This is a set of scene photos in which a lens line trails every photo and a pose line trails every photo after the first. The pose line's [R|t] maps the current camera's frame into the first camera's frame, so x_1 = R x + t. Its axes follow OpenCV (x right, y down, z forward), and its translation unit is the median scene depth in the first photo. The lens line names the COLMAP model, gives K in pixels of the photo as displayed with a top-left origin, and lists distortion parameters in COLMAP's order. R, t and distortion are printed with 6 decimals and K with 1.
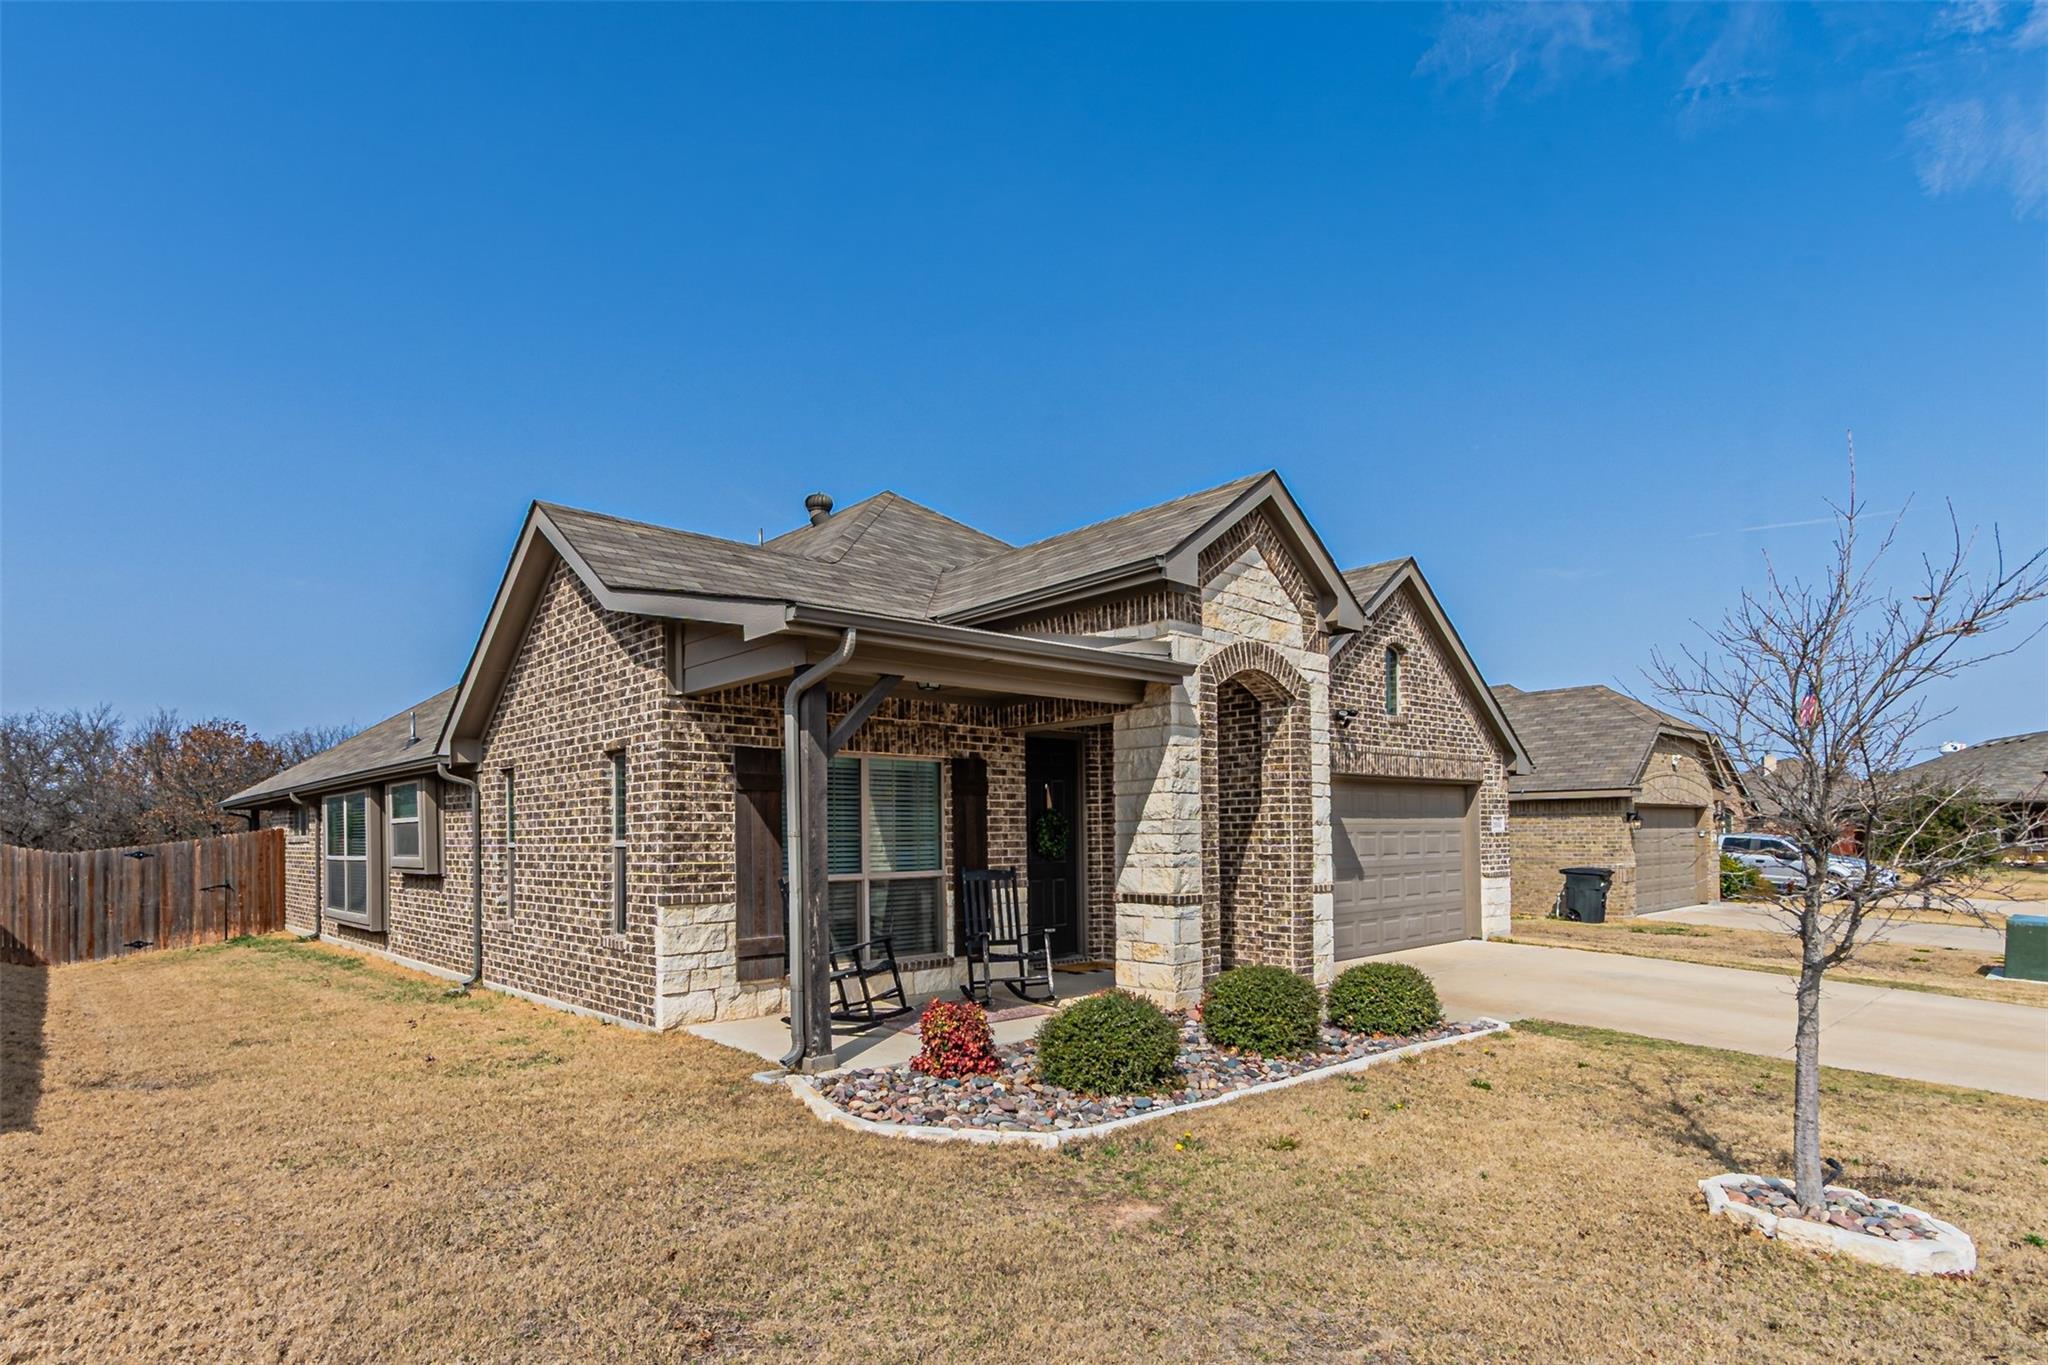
lens RADIAL K [[894.4, 0, 1009.2], [0, 894.4, 684.9], [0, 0, 1]] dist [0.003831, 0.000046]
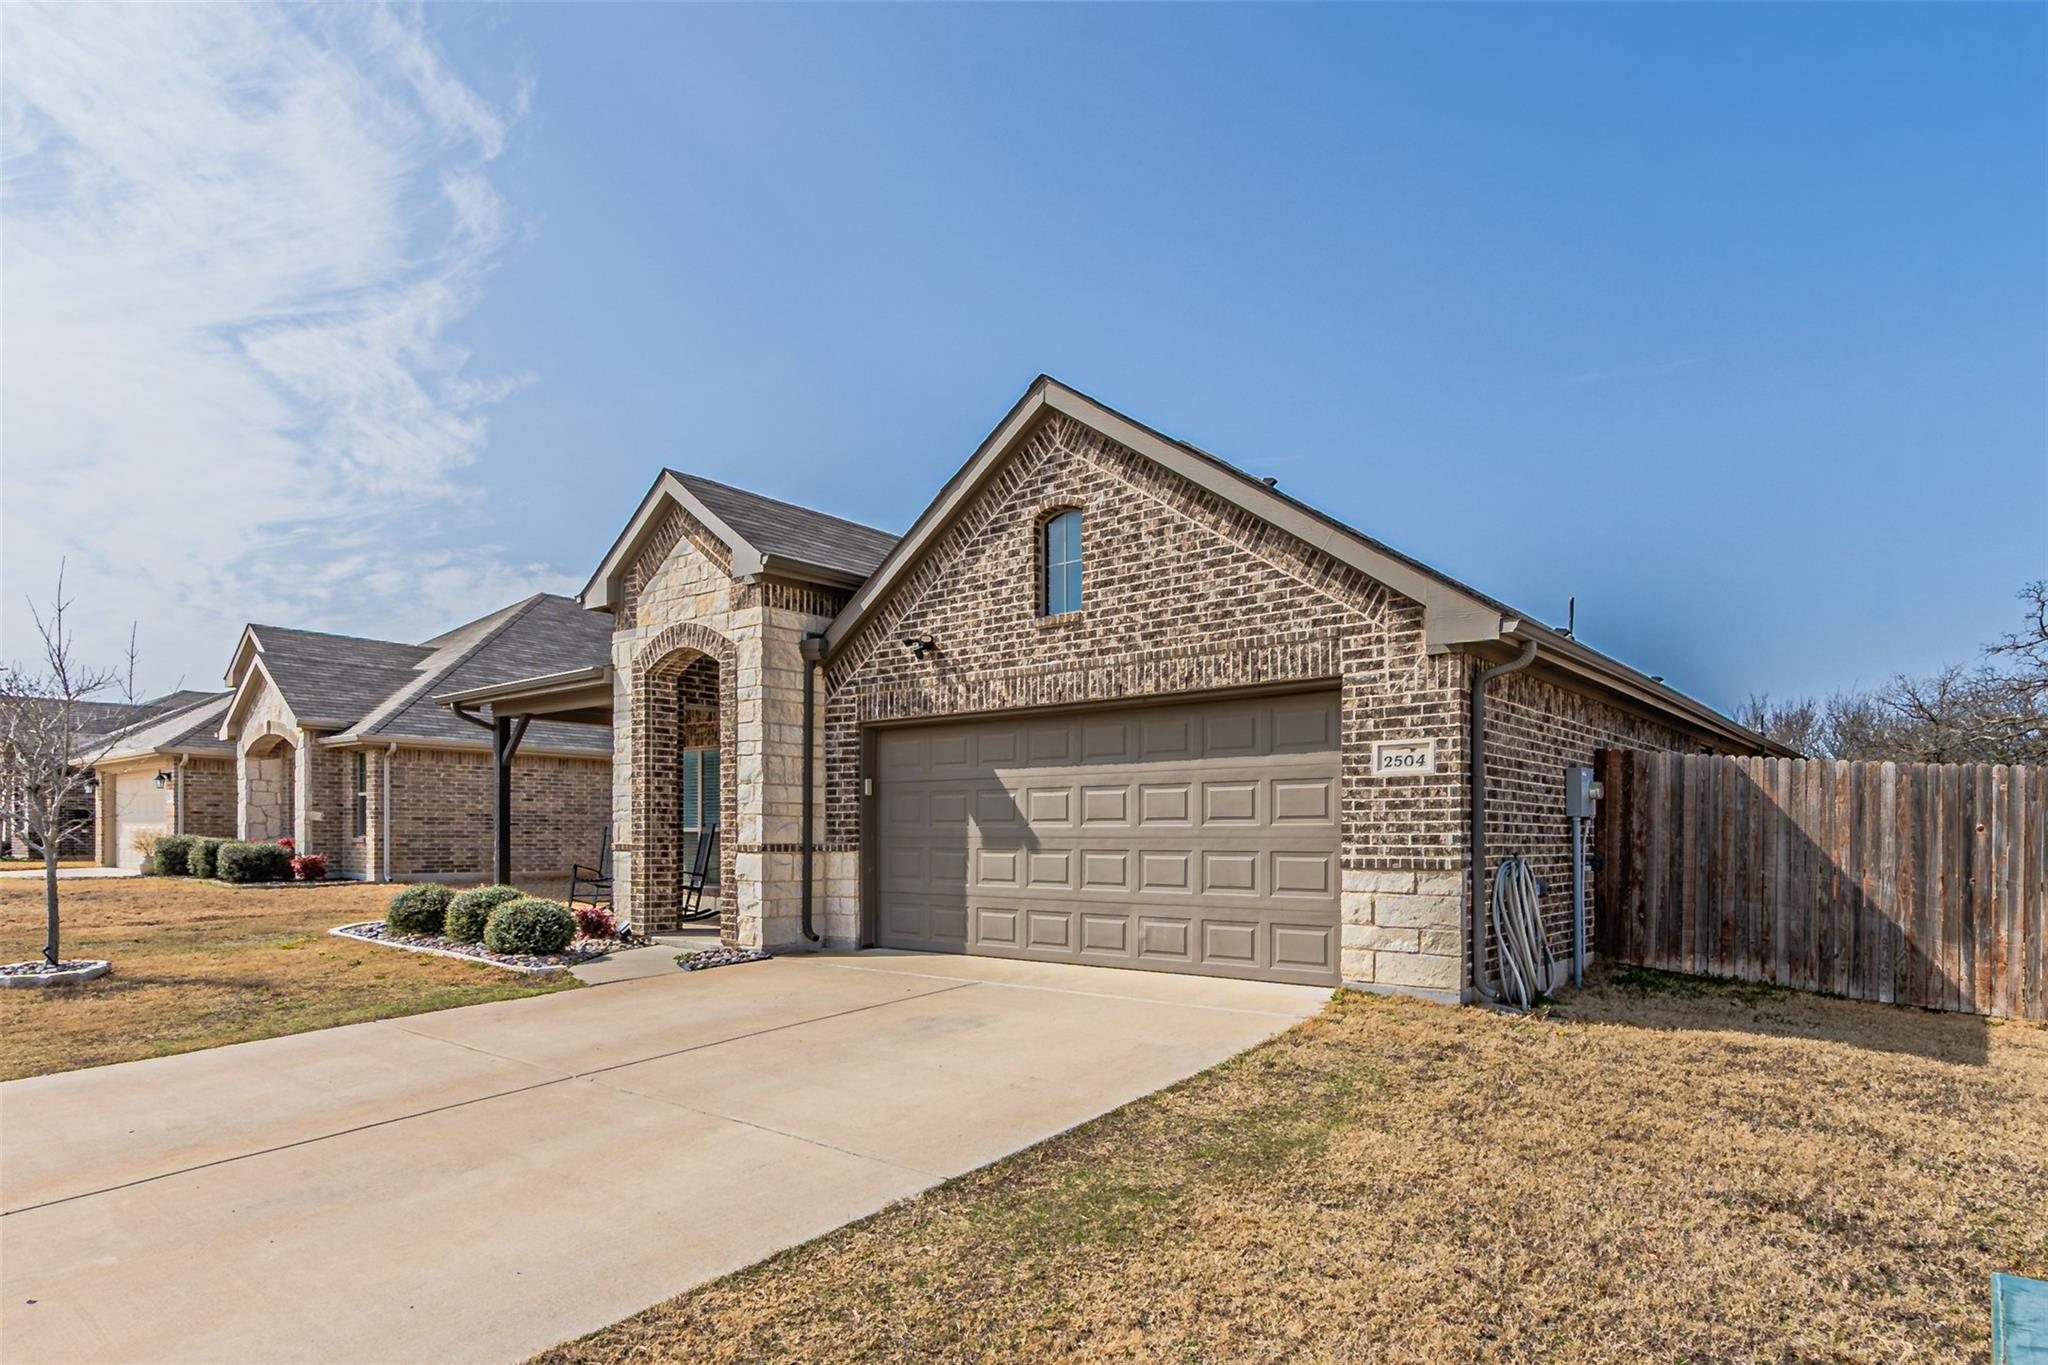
lens RADIAL K [[894.4, 0, 1009.2], [0, 894.4, 684.9], [0, 0, 1]] dist [0.003831, 0.000046]
pose [[0.298707, -0.130012, -0.945448, 1.378535], [0.165064, 0.982785, -0.082995, 0.179328], [0.939962, -0.131269, 0.315025, 0.979838]]
